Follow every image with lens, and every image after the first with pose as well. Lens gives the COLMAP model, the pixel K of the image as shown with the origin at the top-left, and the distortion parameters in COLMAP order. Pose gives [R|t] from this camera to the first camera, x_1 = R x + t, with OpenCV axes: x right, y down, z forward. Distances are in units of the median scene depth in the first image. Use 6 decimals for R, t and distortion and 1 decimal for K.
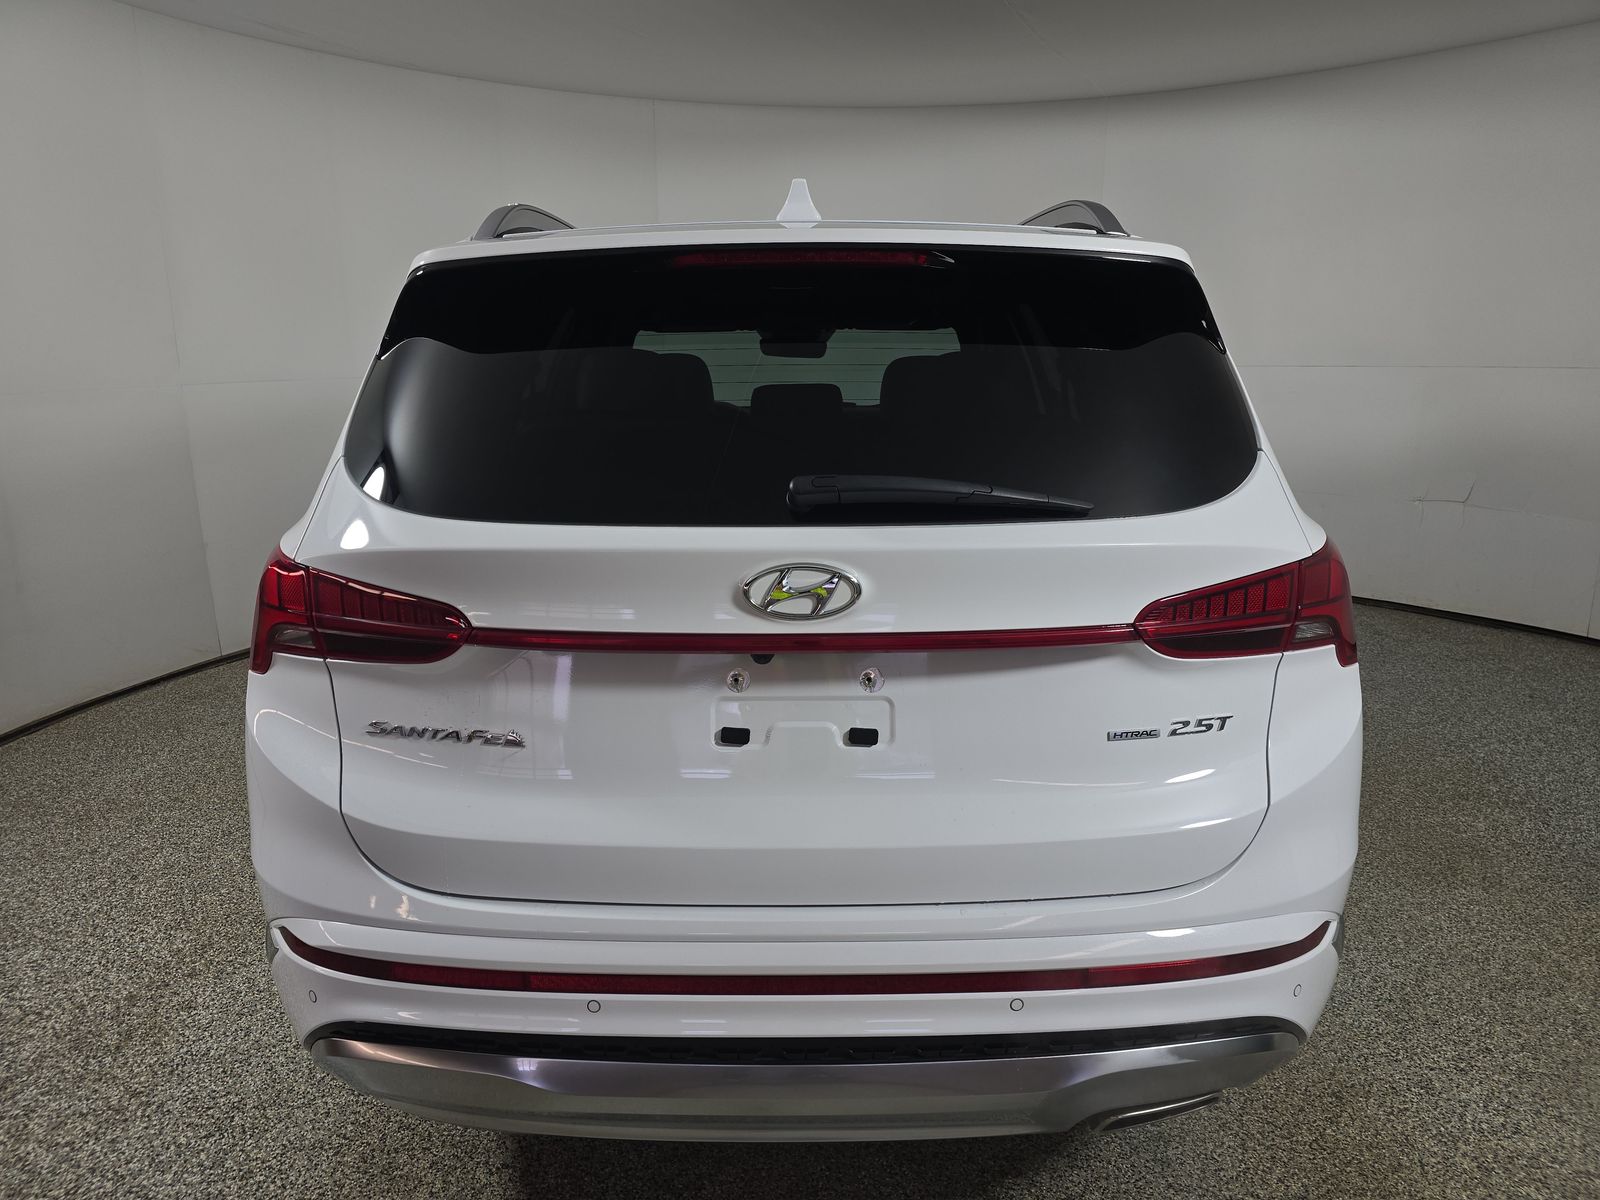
lens RADIAL K [[1118.1, 0, 800.0], [0, 1118.1, 600.0], [0, 0, 1]] dist [0.025220, -0.000969]
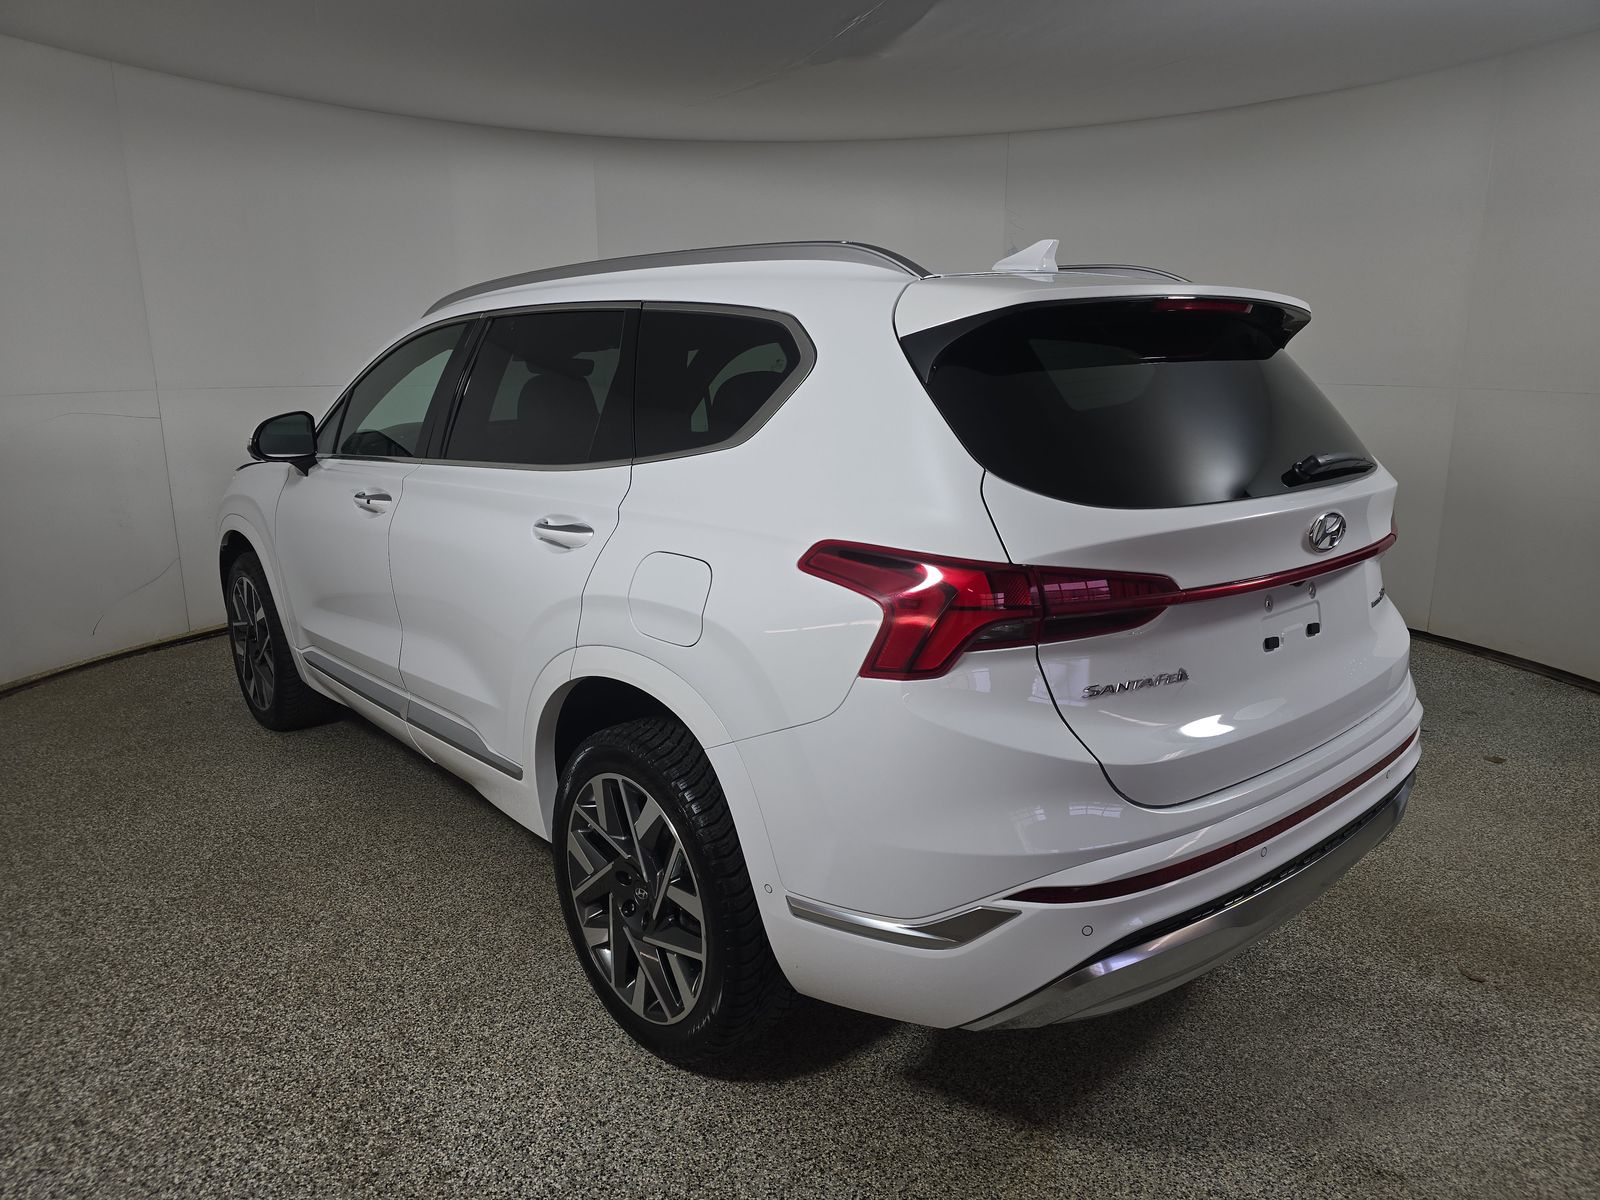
lens RADIAL K [[1118.1, 0, 800.0], [0, 1118.1, 600.0], [0, 0, 1]] dist [0.025220, -0.000969]
pose [[0.730778, -0.138899, 0.668334, -1.322020], [0.147688, 0.988061, 0.043860, -0.076577], [-0.666447, 0.066653, 0.742567, 0.303650]]
